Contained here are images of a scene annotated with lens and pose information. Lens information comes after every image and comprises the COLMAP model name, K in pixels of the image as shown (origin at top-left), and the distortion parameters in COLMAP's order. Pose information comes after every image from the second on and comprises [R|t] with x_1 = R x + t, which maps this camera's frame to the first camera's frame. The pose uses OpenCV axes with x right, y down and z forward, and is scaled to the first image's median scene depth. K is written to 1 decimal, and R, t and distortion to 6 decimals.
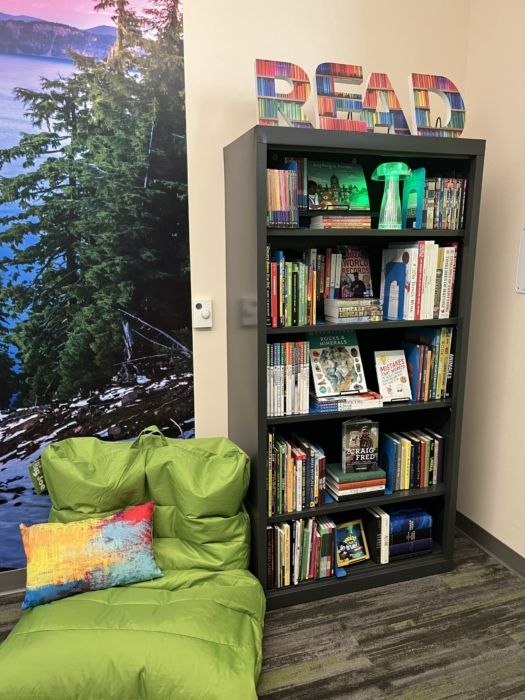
lens RADIAL K [[529.3, 0, 262.5], [0, 529.3, 350.0], [0, 0, 1]] dist [0.074337, -0.102419]
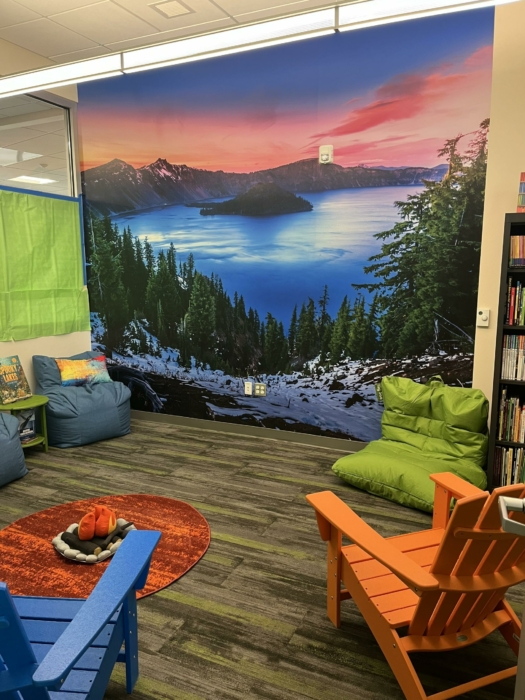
lens RADIAL K [[529.3, 0, 262.5], [0, 529.3, 350.0], [0, 0, 1]] dist [0.074337, -0.102419]
pose [[0.725332, 0.105164, -0.680319, 0.591897], [-0.139866, 0.990163, 0.003939, 0.134311], [0.674041, 0.092296, 0.732906, -0.755009]]
